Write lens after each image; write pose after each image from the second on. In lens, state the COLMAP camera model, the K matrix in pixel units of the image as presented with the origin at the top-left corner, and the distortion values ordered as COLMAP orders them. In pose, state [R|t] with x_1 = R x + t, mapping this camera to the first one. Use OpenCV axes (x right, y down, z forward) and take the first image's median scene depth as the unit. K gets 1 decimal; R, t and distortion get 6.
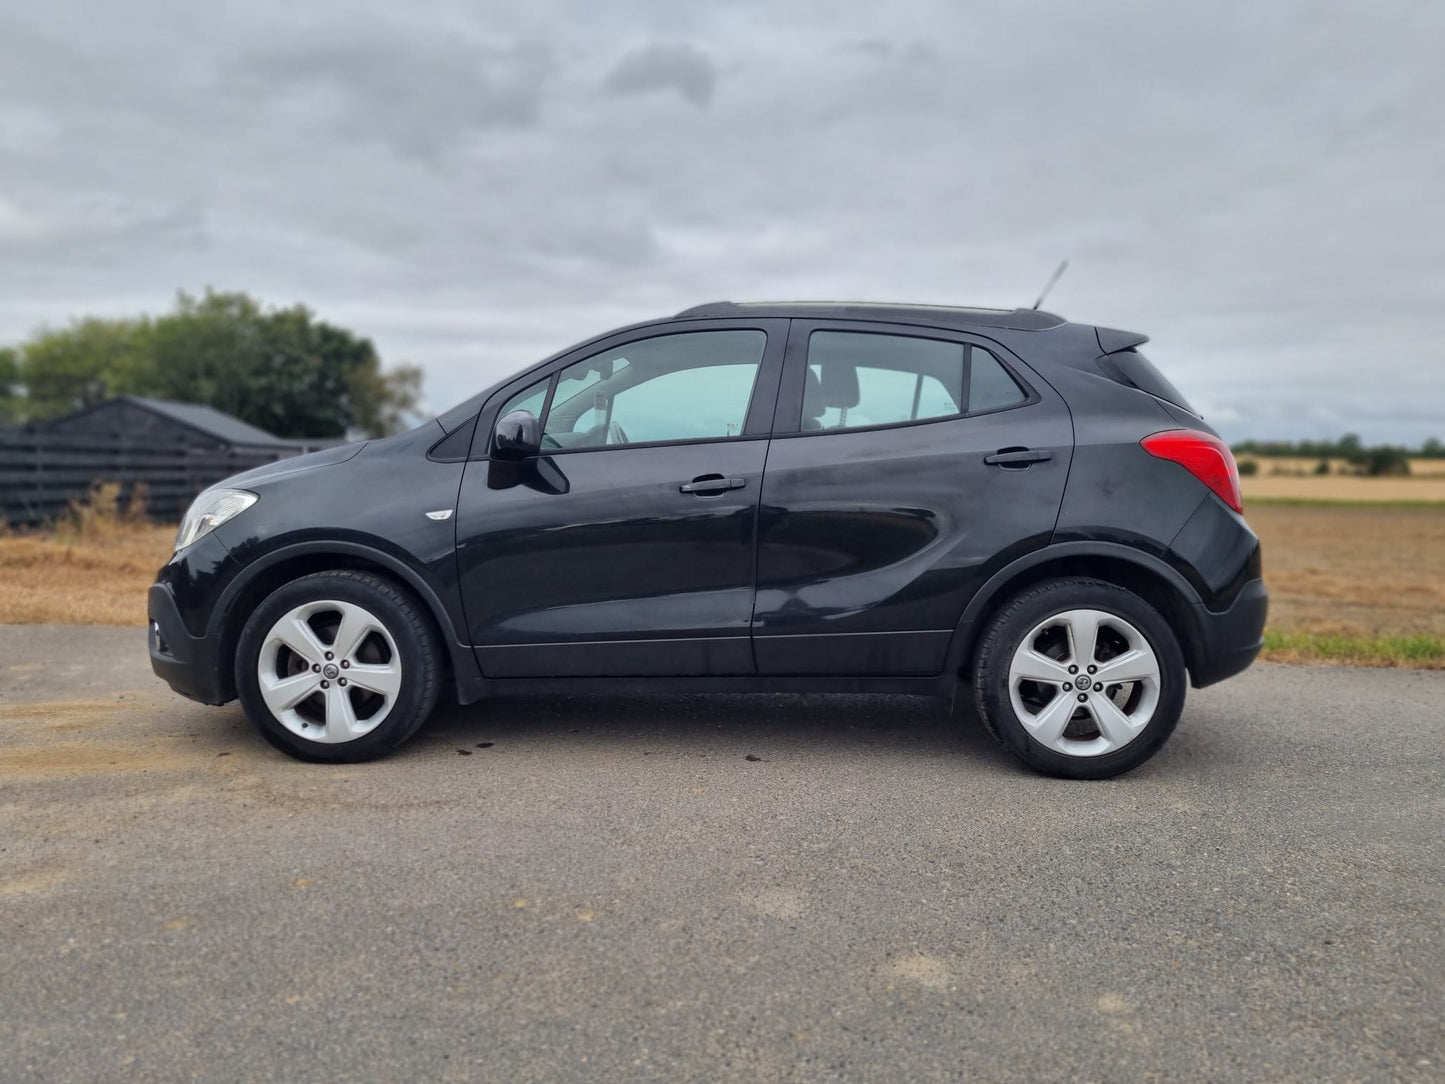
lens RADIAL K [[1113.8, 0, 732.6], [0, 1113.8, 540.4], [0, 0, 1]] dist [0.049066, -0.000700]
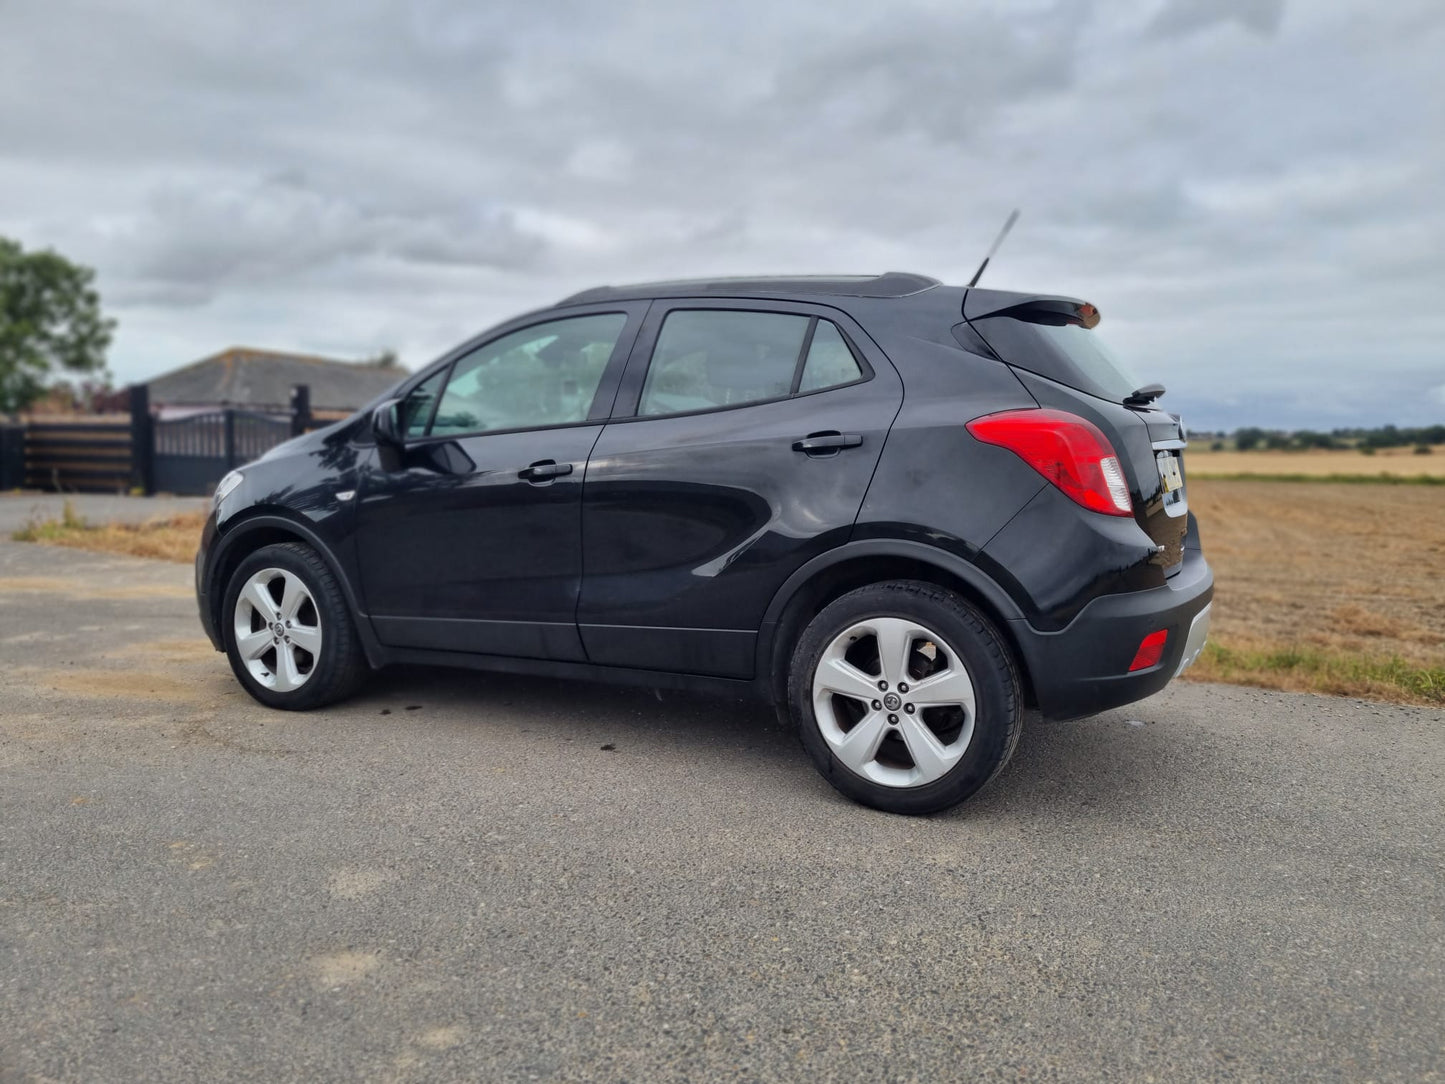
lens RADIAL K [[1113.8, 0, 732.6], [0, 1113.8, 540.4], [0, 0, 1]] dist [0.049066, -0.000700]
pose [[0.902442, 0.035104, -0.429380, 0.560924], [-0.027431, 0.999334, 0.024047, -0.015744], [0.429938, -0.009923, 0.902804, 0.161475]]
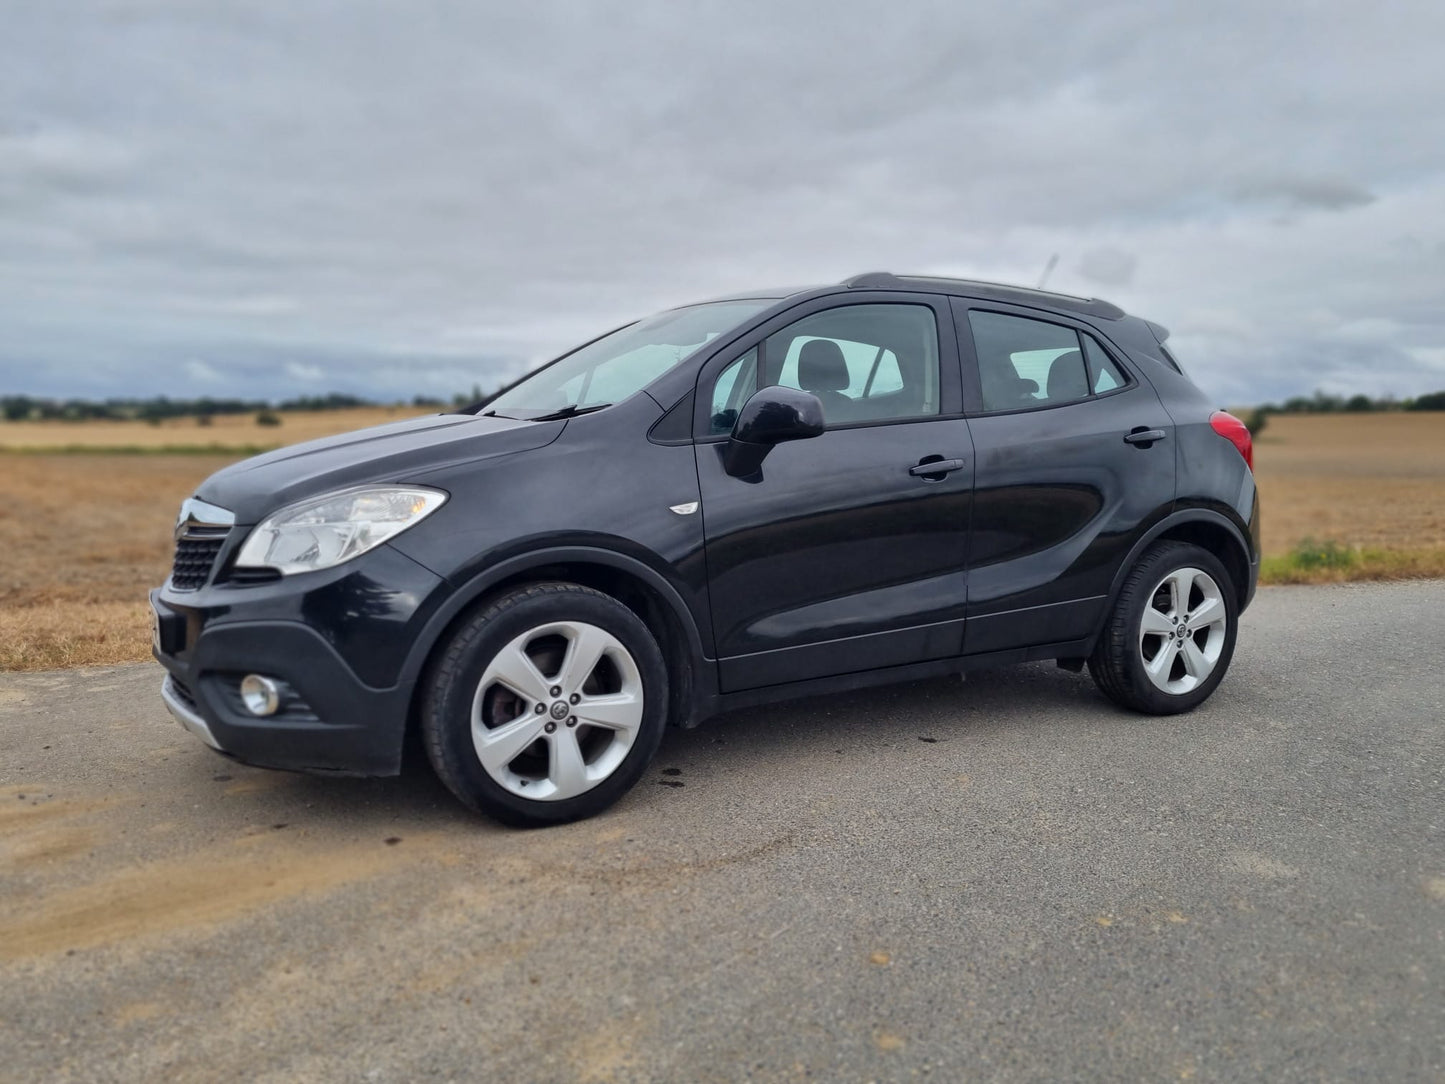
lens RADIAL K [[1113.9, 0, 739.9], [0, 1113.9, 536.8], [0, 0, 1]] dist [0.006292, -0.000390]
pose [[0.842989, -0.054171, 0.535196, -0.675019], [0.031962, 0.998203, 0.050692, -0.042782], [-0.536981, -0.025627, 0.843205, 0.270335]]
